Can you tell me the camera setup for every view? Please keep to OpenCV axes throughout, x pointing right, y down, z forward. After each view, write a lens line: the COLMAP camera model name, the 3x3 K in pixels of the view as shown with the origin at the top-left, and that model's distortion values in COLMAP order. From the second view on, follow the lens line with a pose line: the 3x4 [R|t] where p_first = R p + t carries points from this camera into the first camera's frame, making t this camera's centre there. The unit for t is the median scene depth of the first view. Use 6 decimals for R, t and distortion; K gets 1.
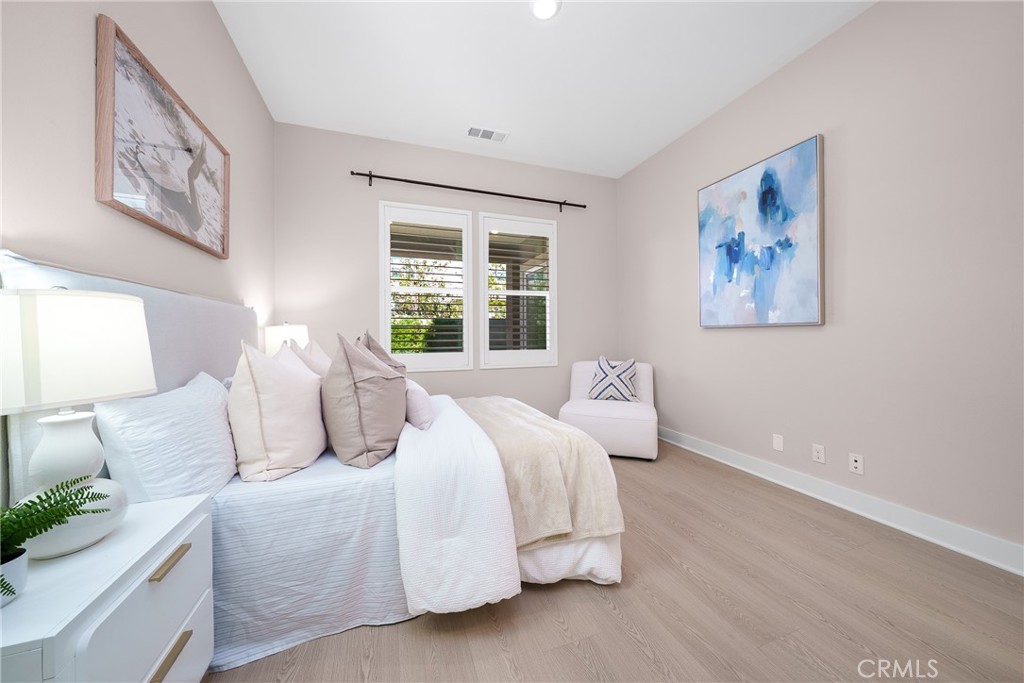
lens RADIAL K [[351.5, 0, 518.0], [0, 351.5, 335.1], [0, 0, 1]] dist [-0.002009, -0.000090]
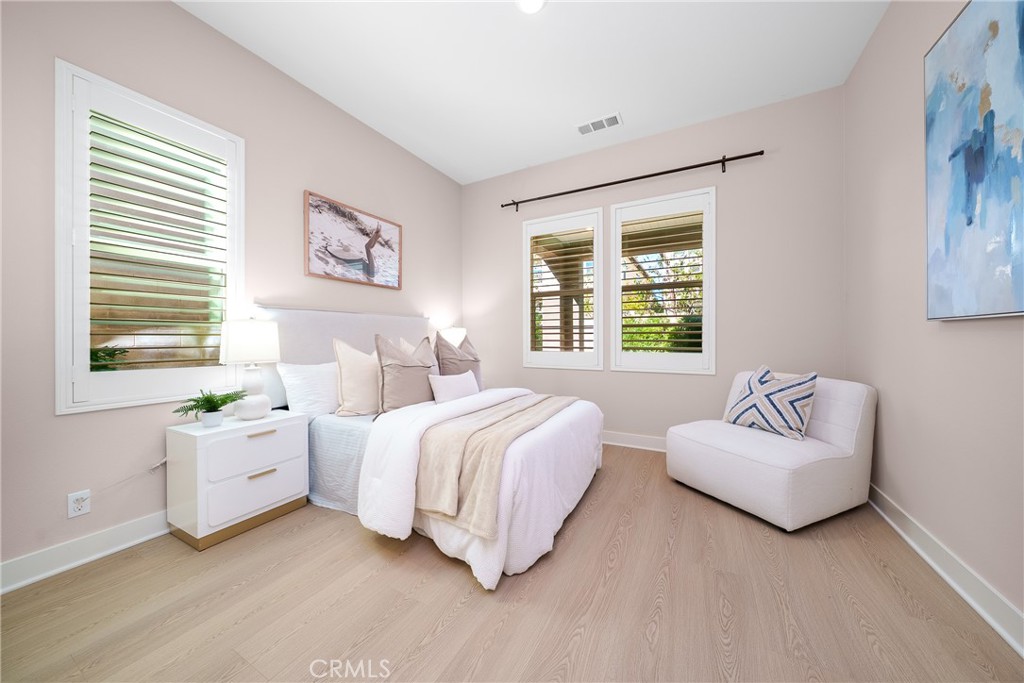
lens RADIAL K [[351.5, 0, 507.8], [0, 351.5, 337.8], [0, 0, 1]] dist [-0.002009, -0.000090]
pose [[0.655838, 0.006540, -0.754873, 0.521188], [0.001955, 0.999944, 0.010362, -0.003281], [0.754899, -0.008272, 0.655789, 0.200056]]
